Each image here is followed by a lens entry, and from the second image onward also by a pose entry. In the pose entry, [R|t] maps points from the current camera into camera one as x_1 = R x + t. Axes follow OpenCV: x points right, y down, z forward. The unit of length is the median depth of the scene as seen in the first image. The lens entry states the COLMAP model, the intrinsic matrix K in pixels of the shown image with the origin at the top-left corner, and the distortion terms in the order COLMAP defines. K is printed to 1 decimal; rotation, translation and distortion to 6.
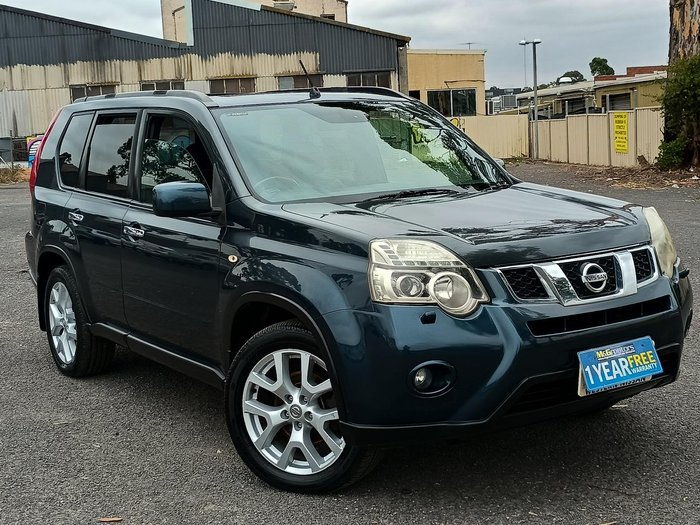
lens RADIAL K [[1060.3, 0, 350.0], [0, 1060.3, 262.5], [0, 0, 1]] dist [0.047268, -0.016827]
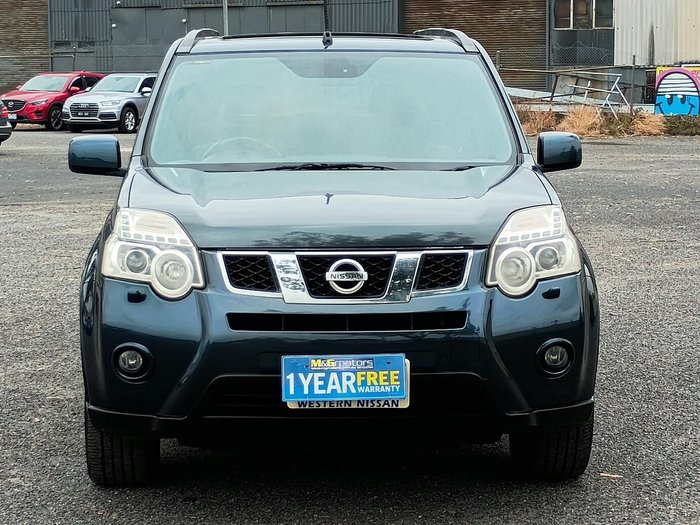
lens RADIAL K [[1788.7, 0, 350.0], [0, 1788.7, 262.5], [0, 0, 1]] dist [0.045382, 0.131462]
pose [[0.849288, 0.098568, -0.518647, 0.986955], [-0.102364, 0.994517, 0.021384, -0.028050], [0.517911, 0.034929, 0.854721, -0.221980]]
